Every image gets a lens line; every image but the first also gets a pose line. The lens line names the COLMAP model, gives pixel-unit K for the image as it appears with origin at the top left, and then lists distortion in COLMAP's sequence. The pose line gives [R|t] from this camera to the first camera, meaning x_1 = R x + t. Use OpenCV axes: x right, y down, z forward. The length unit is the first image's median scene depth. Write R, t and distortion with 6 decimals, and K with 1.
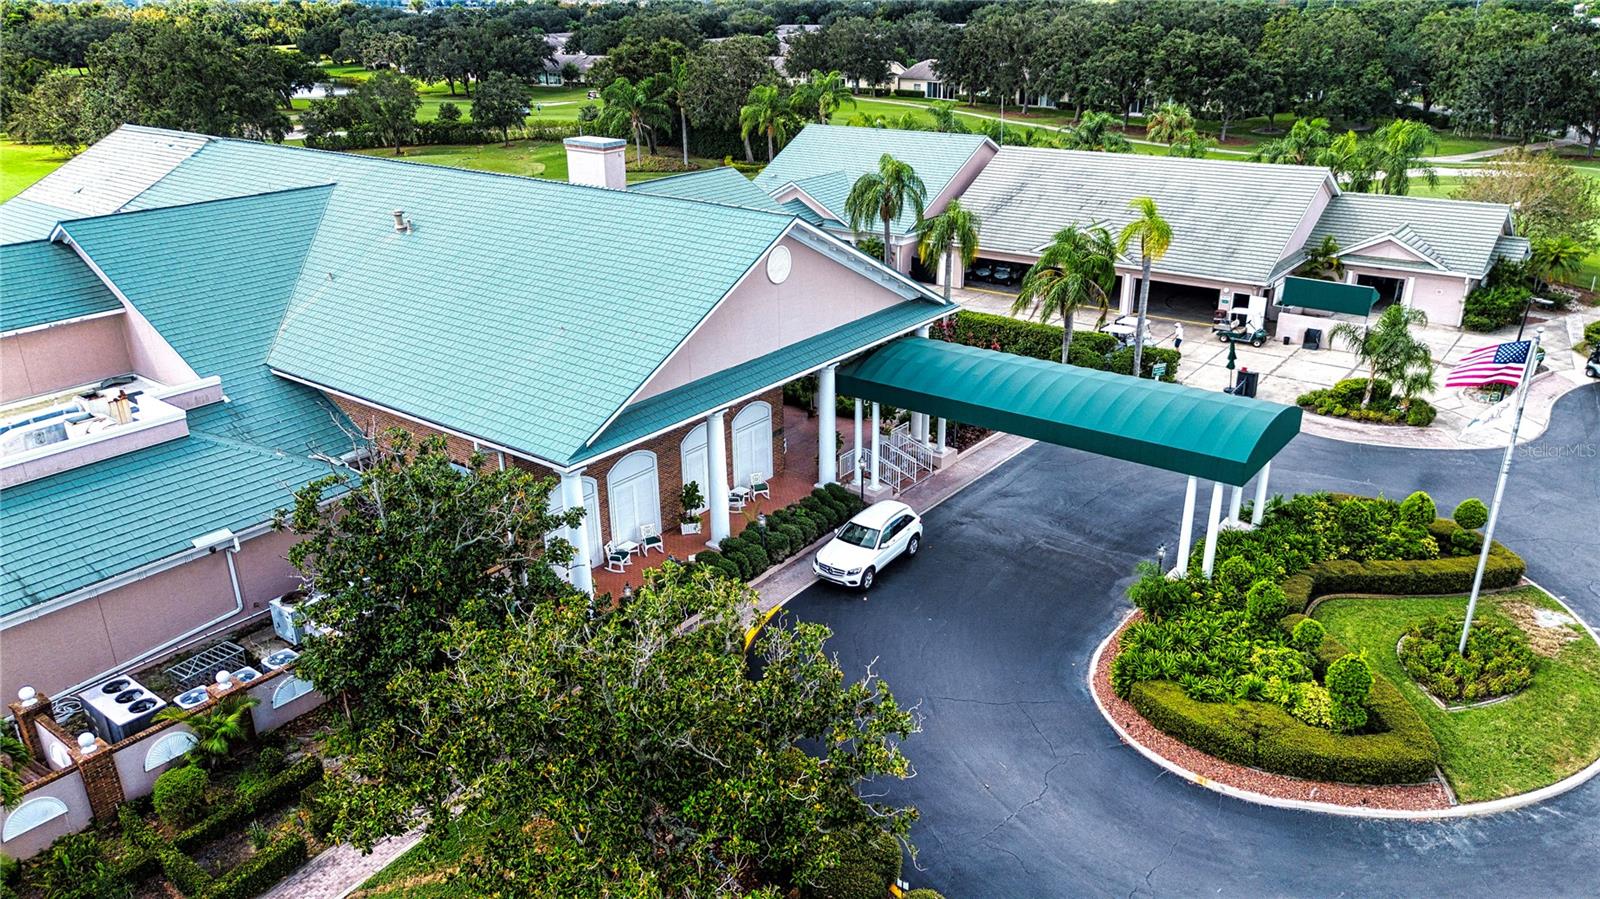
lens RADIAL K [[1135.8, 0, 800.0], [0, 1135.8, 449.5], [0, 0, 1]] dist [0.068989, -0.059419]
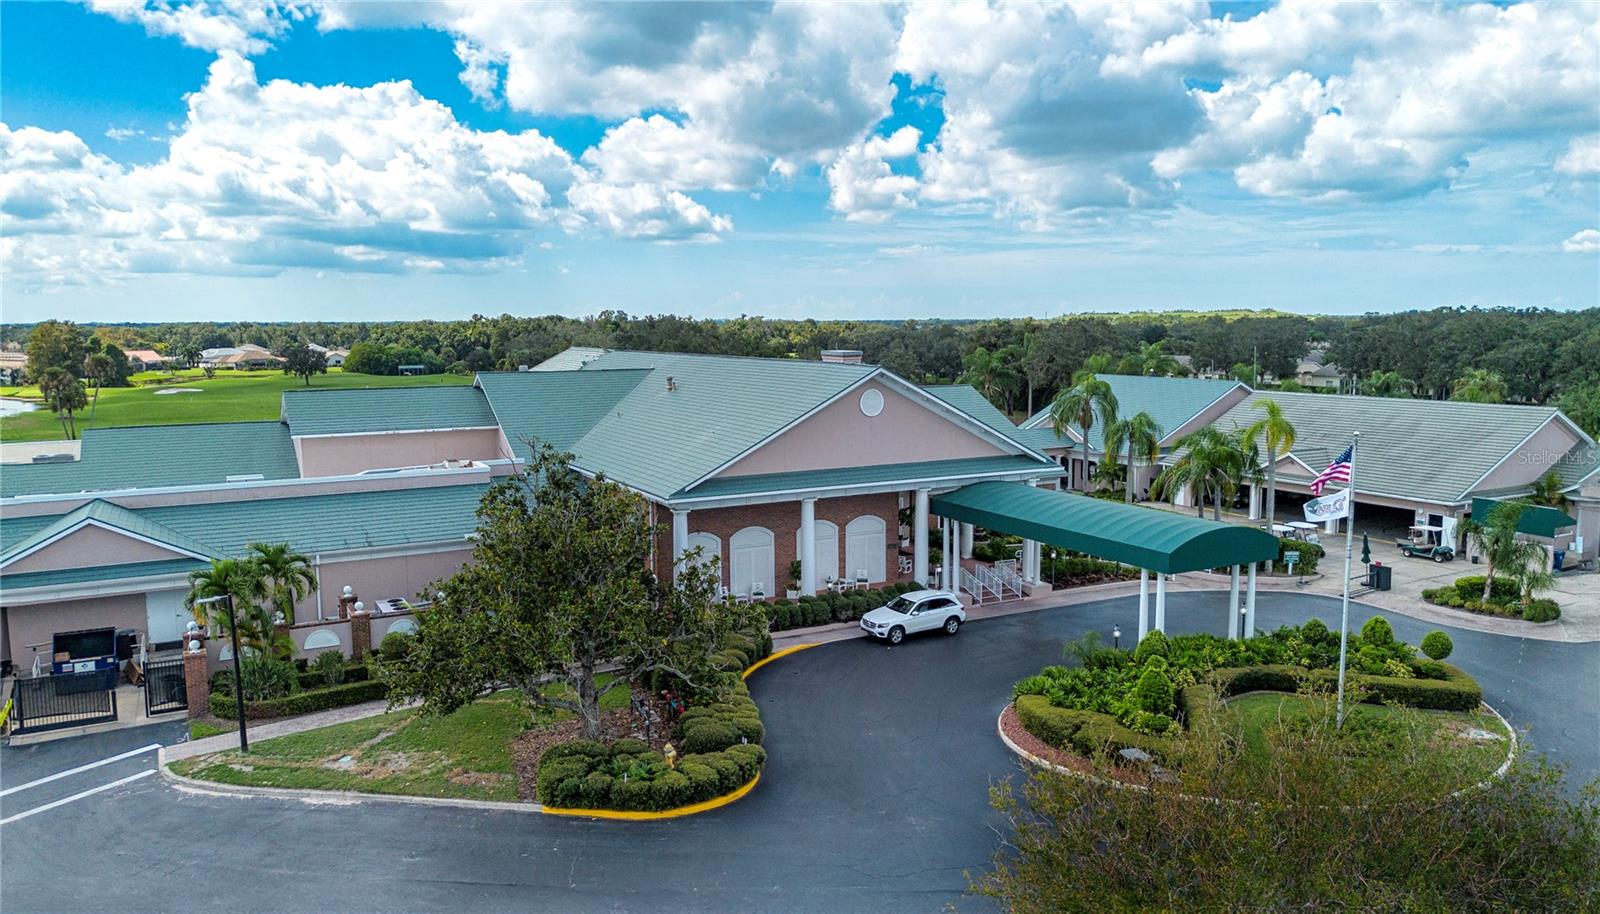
lens RADIAL K [[1119.1, 0, 800.0], [0, 1119.1, 457.0], [0, 0, 1]] dist [0.069335, -0.055074]
pose [[0.914578, 0.056139, -0.400495, 0.333157], [-0.156441, 0.962333, -0.222356, 0.159935], [0.372926, 0.266016, 0.888910, -0.159853]]
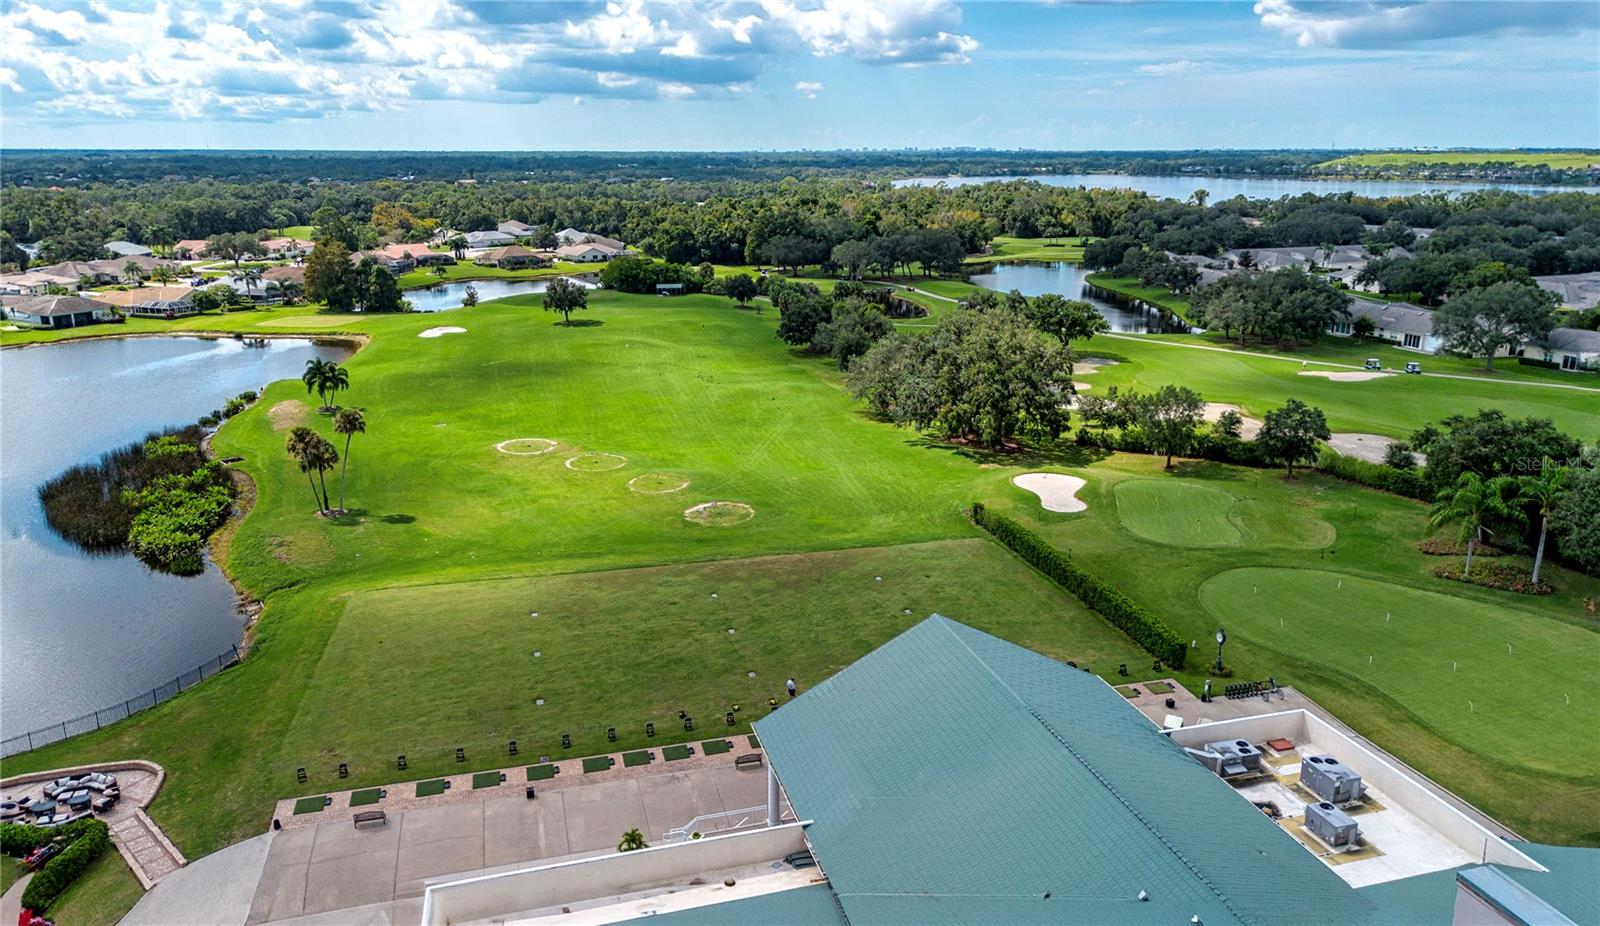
lens RADIAL K [[1118.7, 0, 800.0], [0, 1118.7, 463.0], [0, 0, 1]] dist [0.073253, -0.076826]
pose [[0.810285, 0.170668, -0.560634, -0.197120], [-0.230680, 0.972310, -0.037412, -0.429534], [0.538725, 0.159641, 0.827218, 0.154269]]
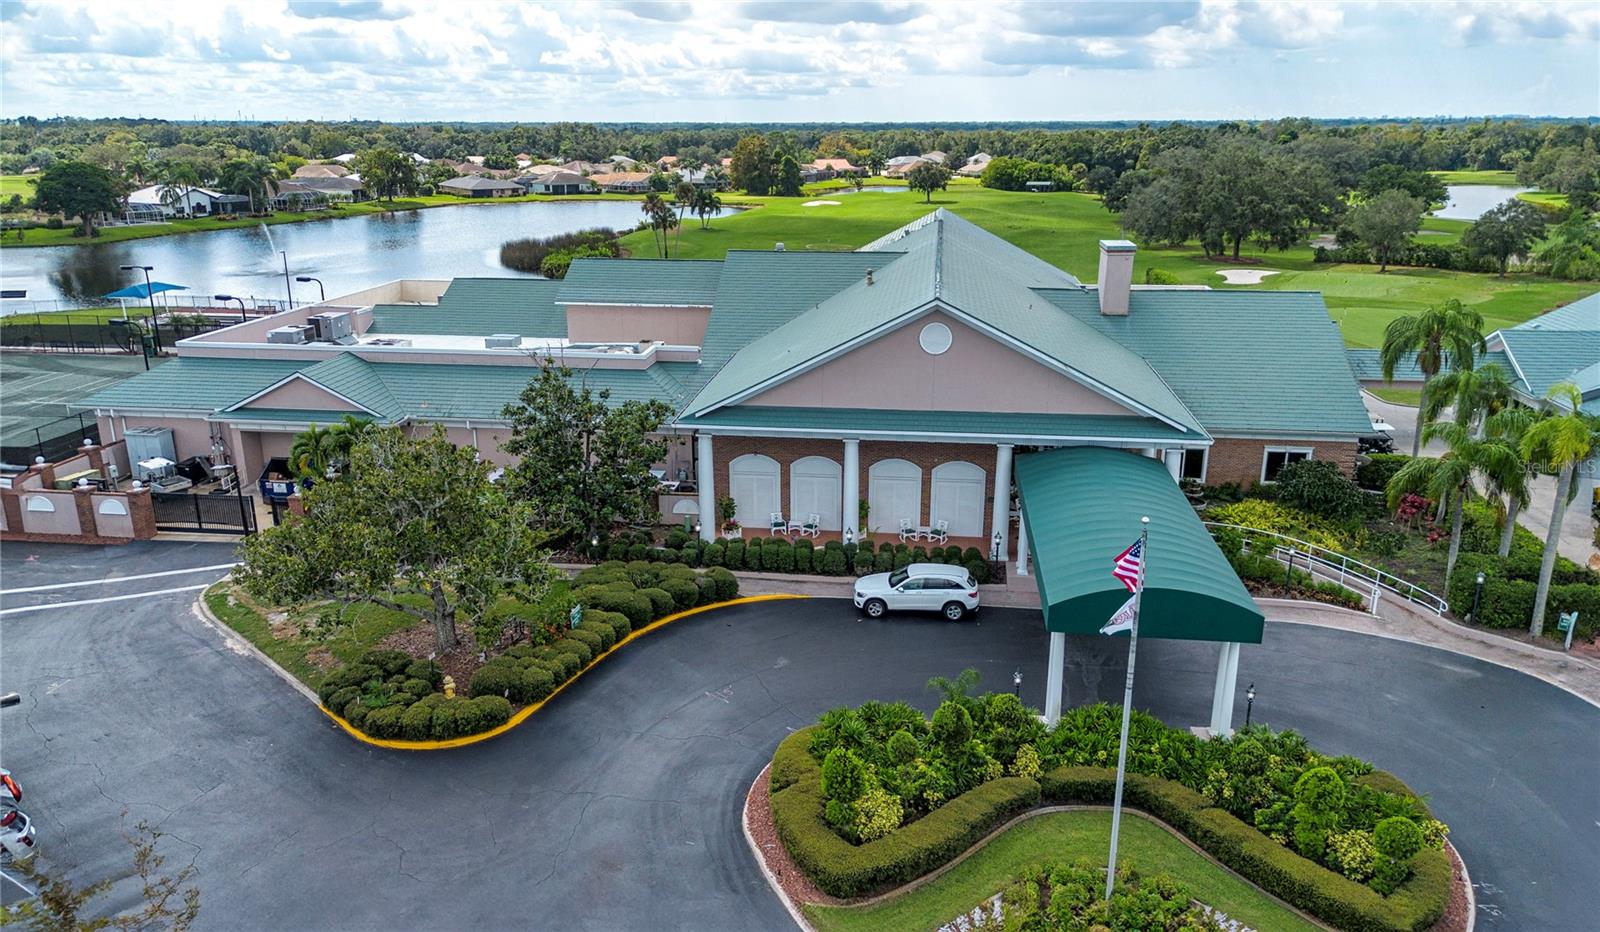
lens RADIAL K [[1116.7, 0, 800.0], [0, 1116.7, 466.0], [0, 0, 1]] dist [0.042124, -0.006333]
pose [[0.515080, 0.263130, -0.815754, 0.663811], [-0.325101, 0.940575, 0.098119, -0.079404], [0.793097, 0.214664, 0.570015, 0.191408]]
